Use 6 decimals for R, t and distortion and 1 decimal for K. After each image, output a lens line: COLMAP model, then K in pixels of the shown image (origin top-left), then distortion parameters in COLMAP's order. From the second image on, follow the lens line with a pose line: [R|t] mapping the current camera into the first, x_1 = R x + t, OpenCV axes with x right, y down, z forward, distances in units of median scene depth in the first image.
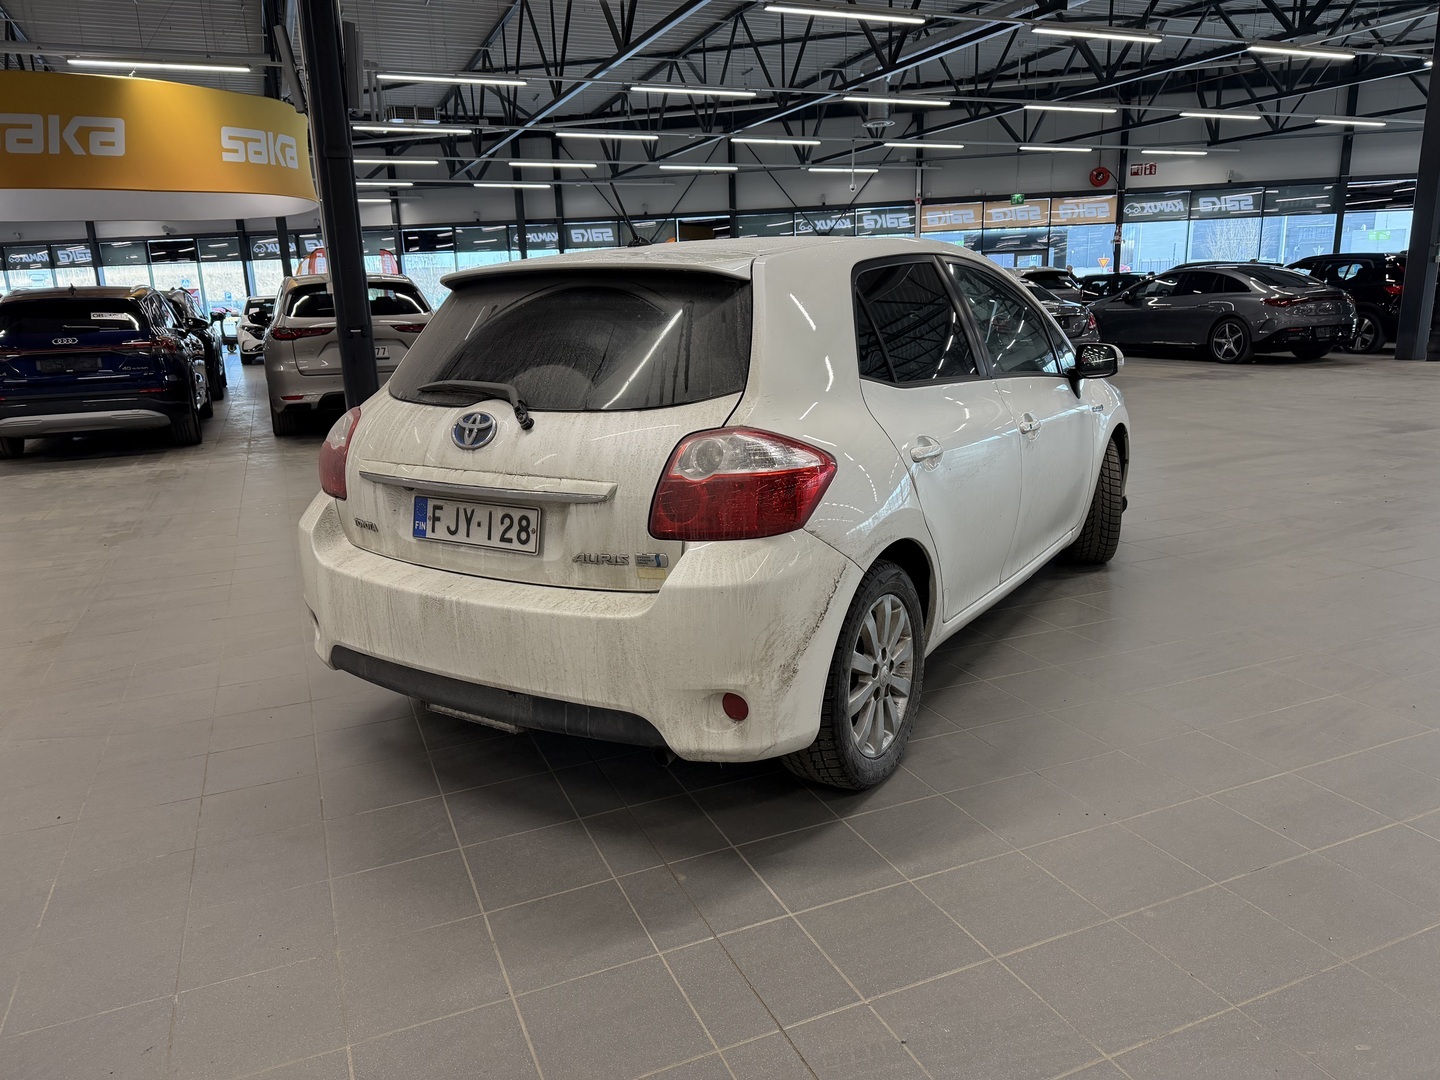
lens RADIAL K [[1022.7, 0, 723.9], [0, 1022.7, 558.3], [0, 0, 1]] dist [0.067402, -0.075372]
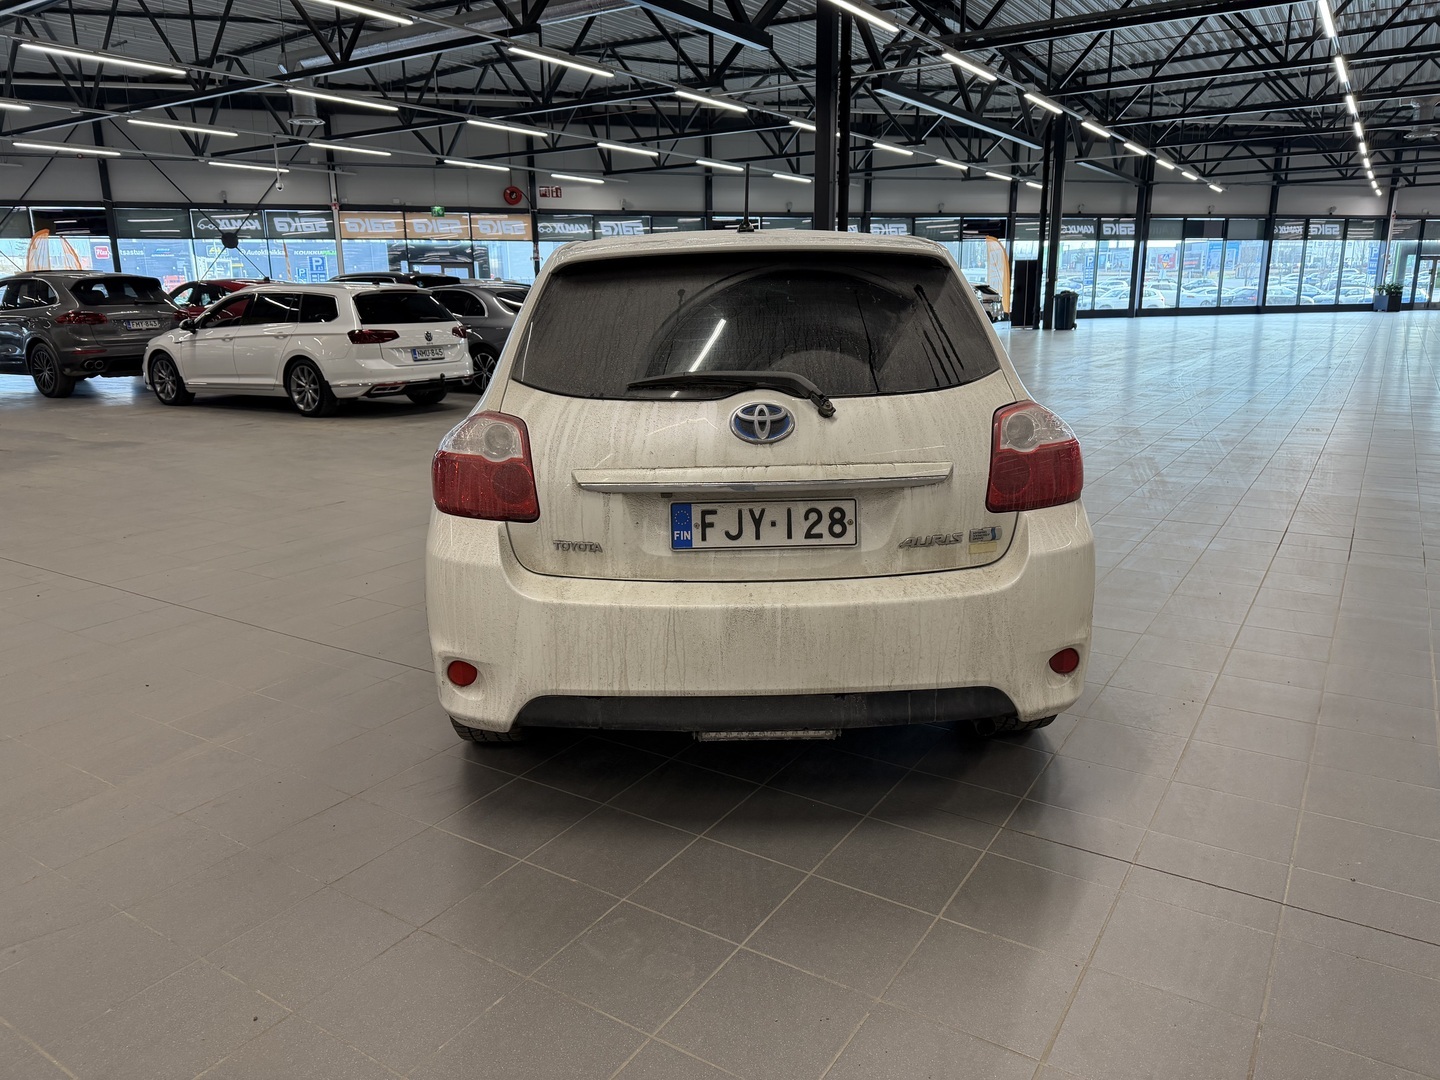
lens RADIAL K [[1038.1, 0, 720.0], [0, 1038.1, 540.0], [0, 0, 1]] dist [0.050844, -0.046788]
pose [[0.835043, -0.111851, 0.538695, -0.799817], [0.129013, 0.991625, 0.005910, -0.030951], [-0.534844, 0.064564, 0.842480, 0.243925]]
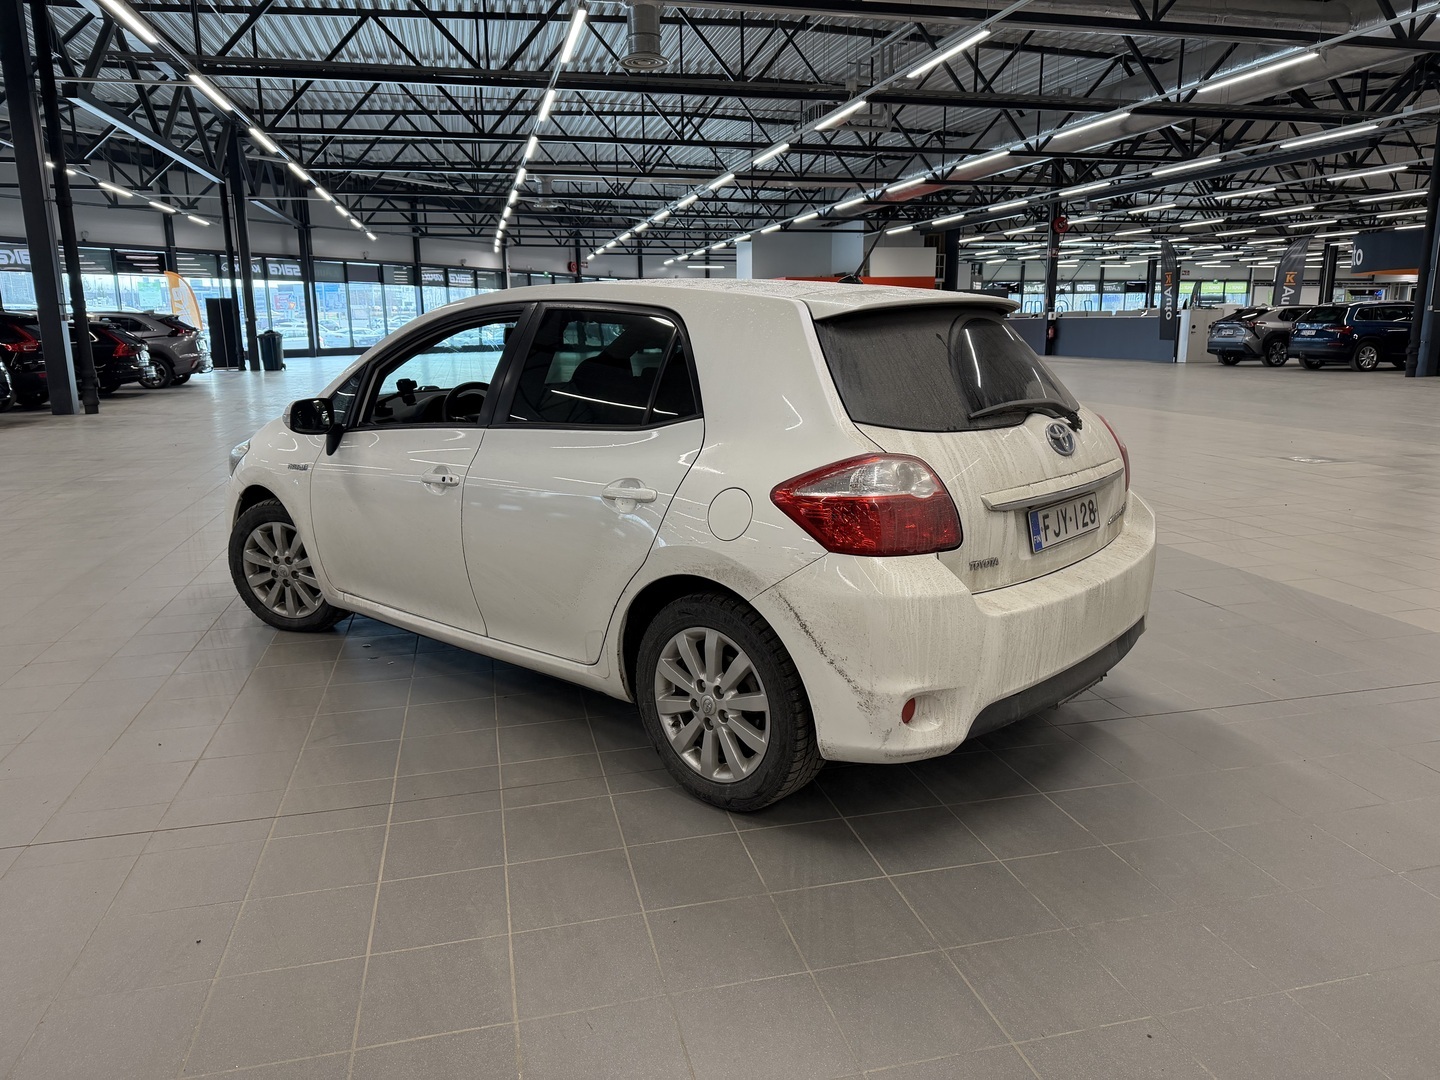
lens RADIAL K [[1038.1, 0, 720.0], [0, 1038.1, 540.0], [0, 0, 1]] dist [0.050844, -0.046788]
pose [[0.174083, -0.179876, 0.968163, -1.465955], [0.254963, 0.957882, 0.132121, -0.269612], [-0.951151, 0.223846, 0.212613, 1.152658]]
